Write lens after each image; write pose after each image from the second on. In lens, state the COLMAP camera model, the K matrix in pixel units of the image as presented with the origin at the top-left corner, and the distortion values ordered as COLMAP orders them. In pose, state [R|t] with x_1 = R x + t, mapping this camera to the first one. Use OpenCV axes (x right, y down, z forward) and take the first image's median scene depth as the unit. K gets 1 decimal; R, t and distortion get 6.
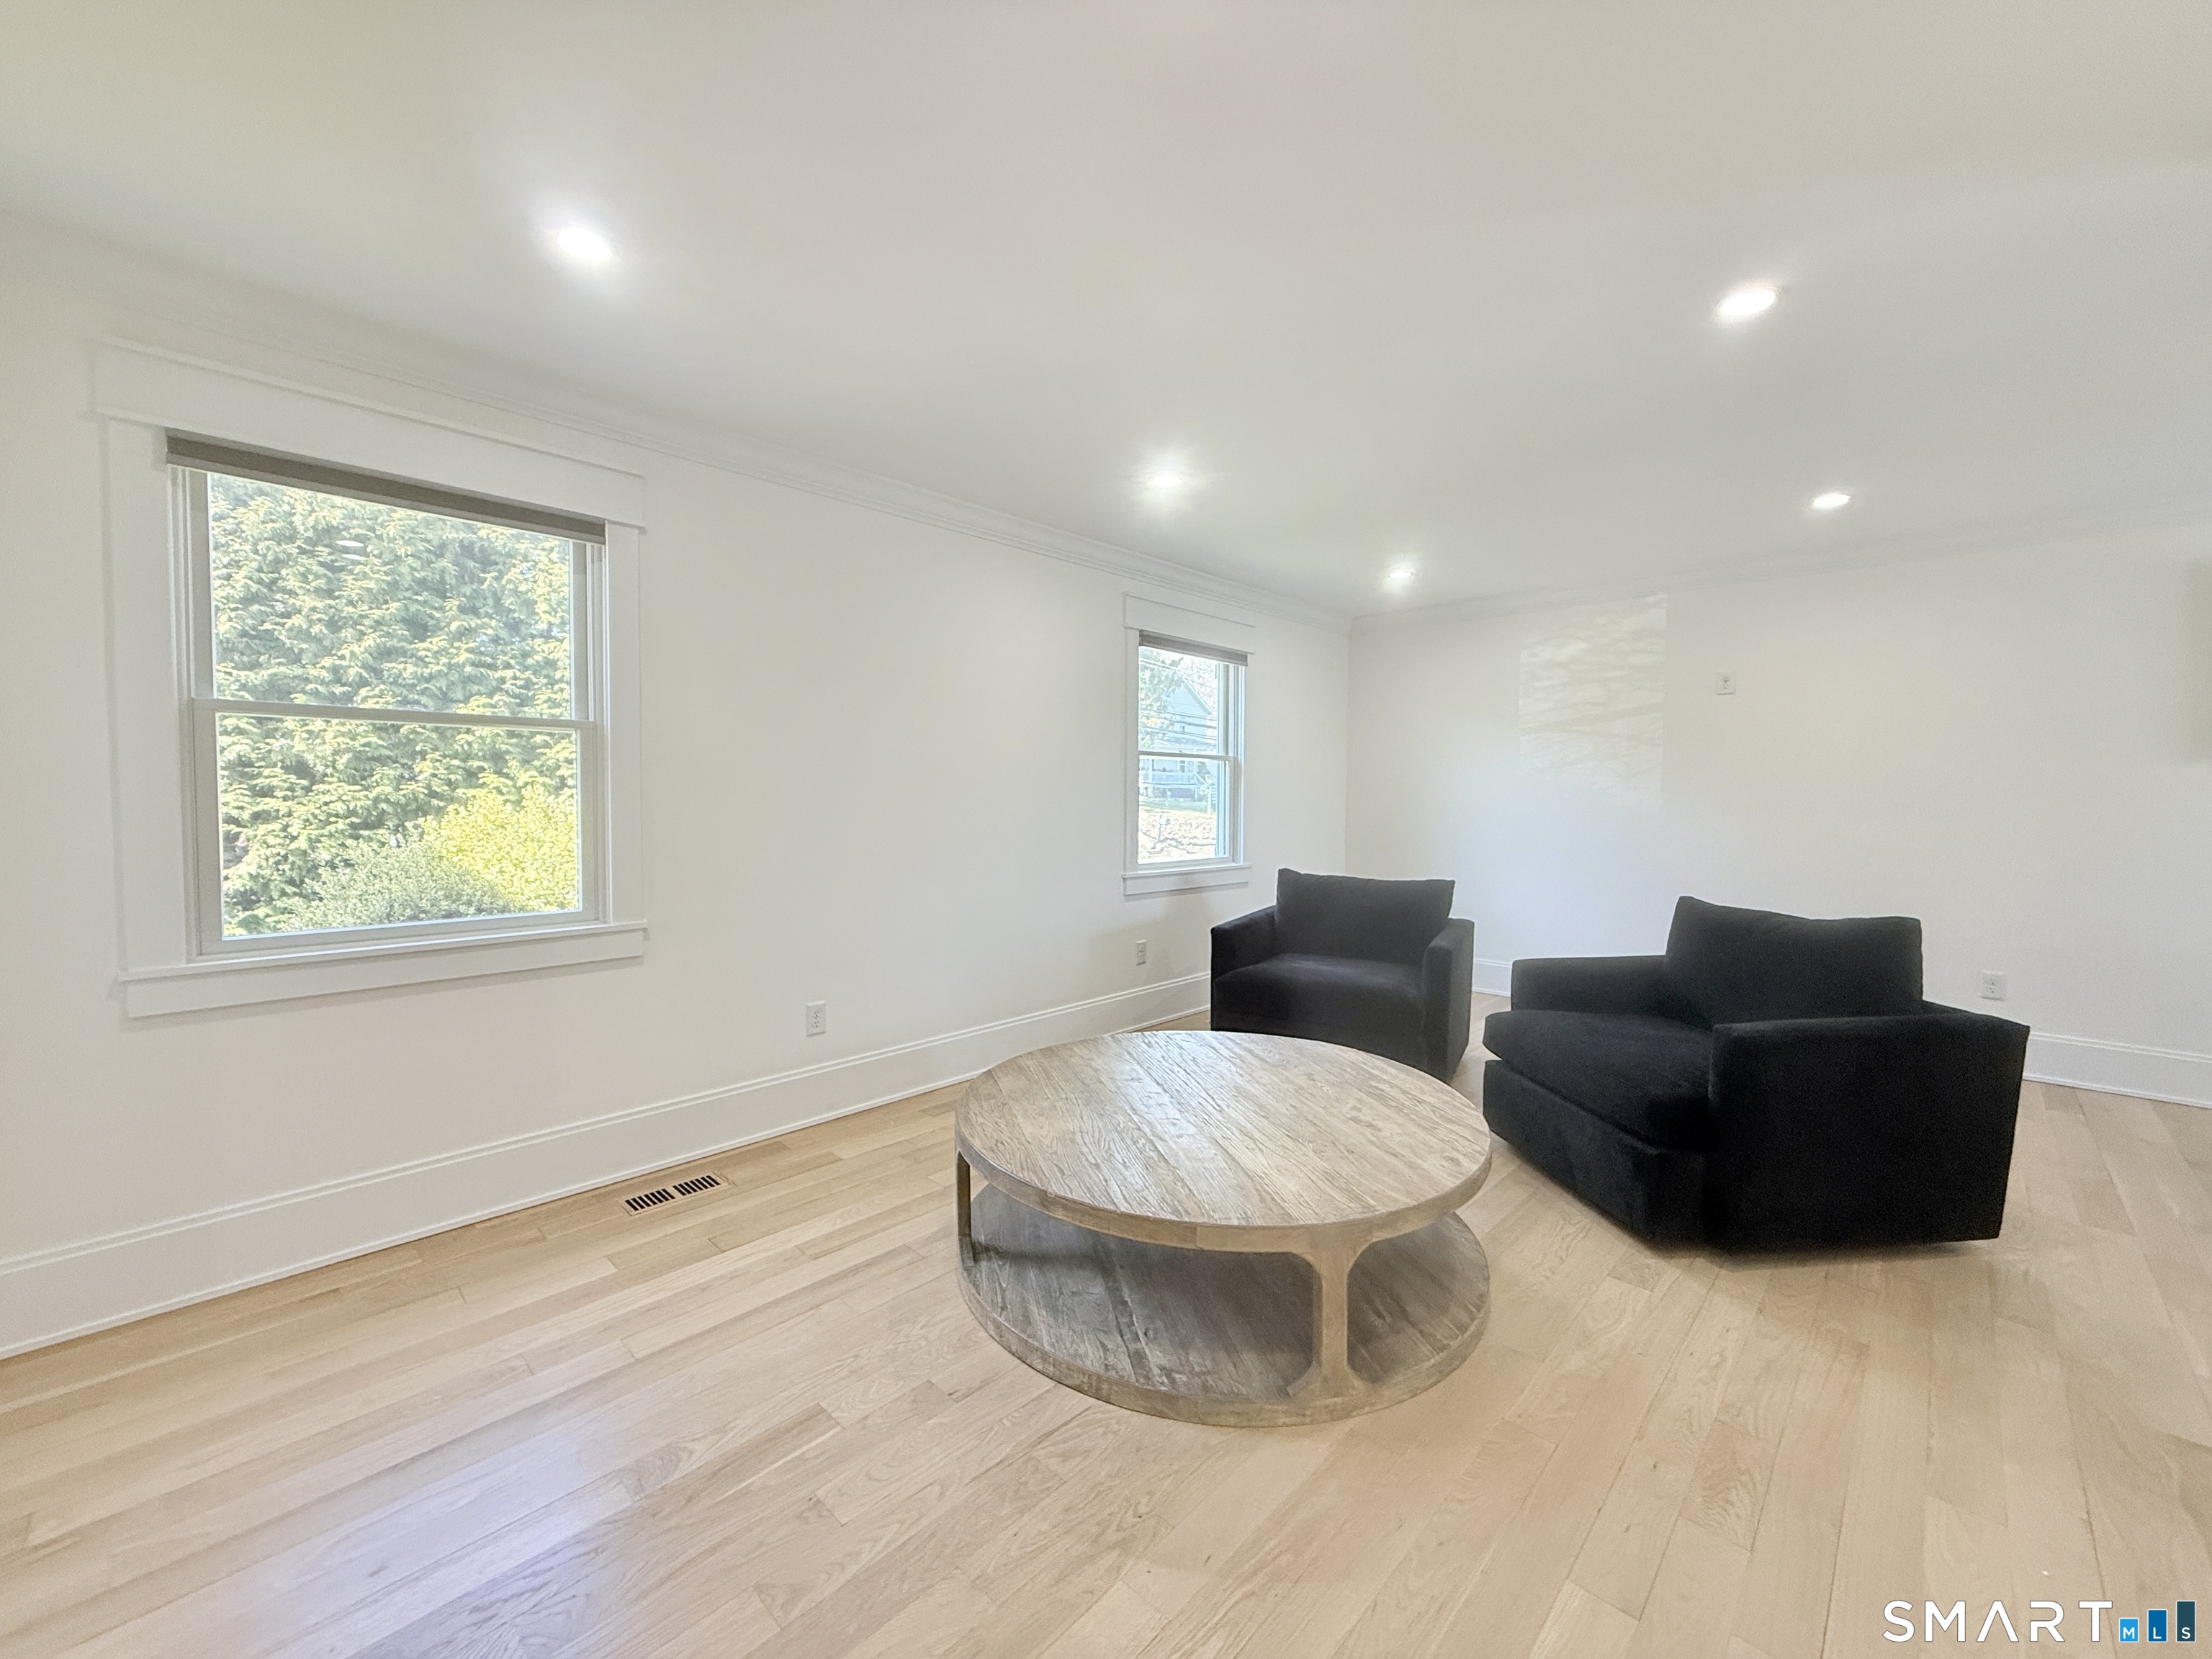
lens RADIAL K [[903.5, 0, 1106.0], [0, 903.5, 829.5], [0, 0, 1]] dist [-0.001659, -0.000050]
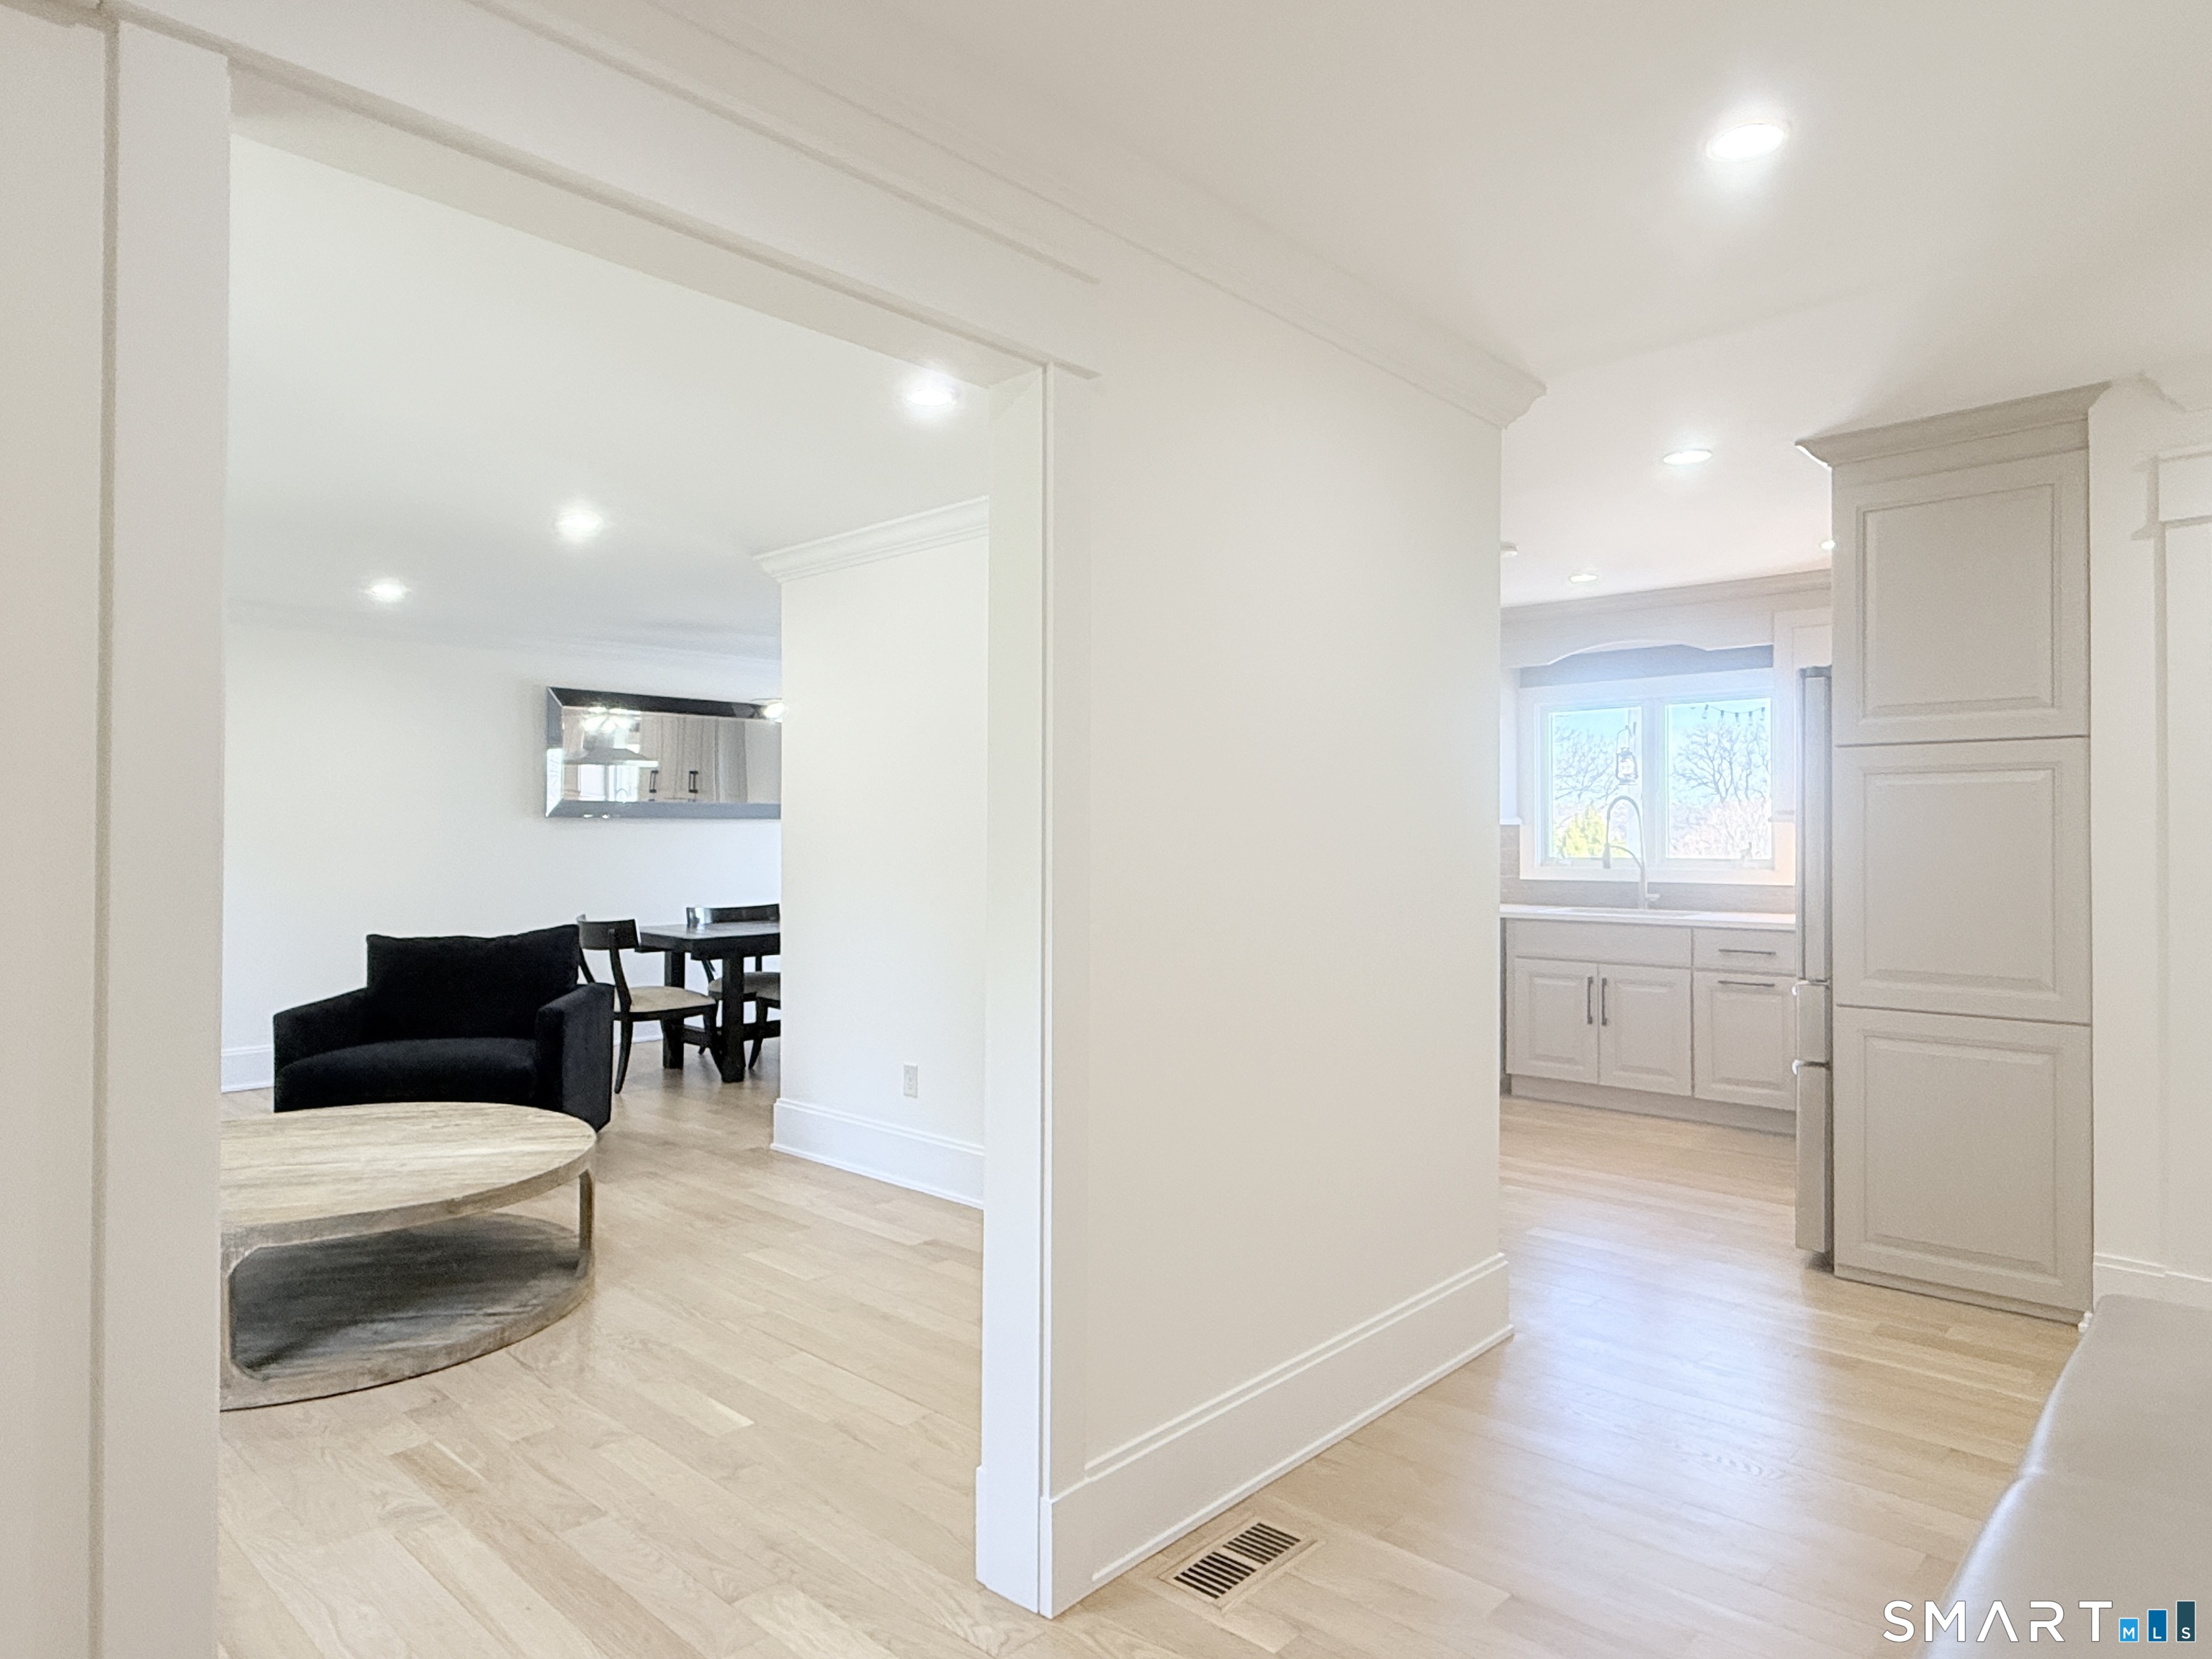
lens RADIAL K [[1307.4, 0, 1106.0], [0, 1307.4, 829.5], [0, 0, 1]] dist [-0.000406, -0.000128]
pose [[-0.007445, -0.014336, 0.999870, -1.774820], [0.037493, 0.999190, 0.014606, -0.086415], [-0.999269, 0.037597, -0.006902, 0.135580]]
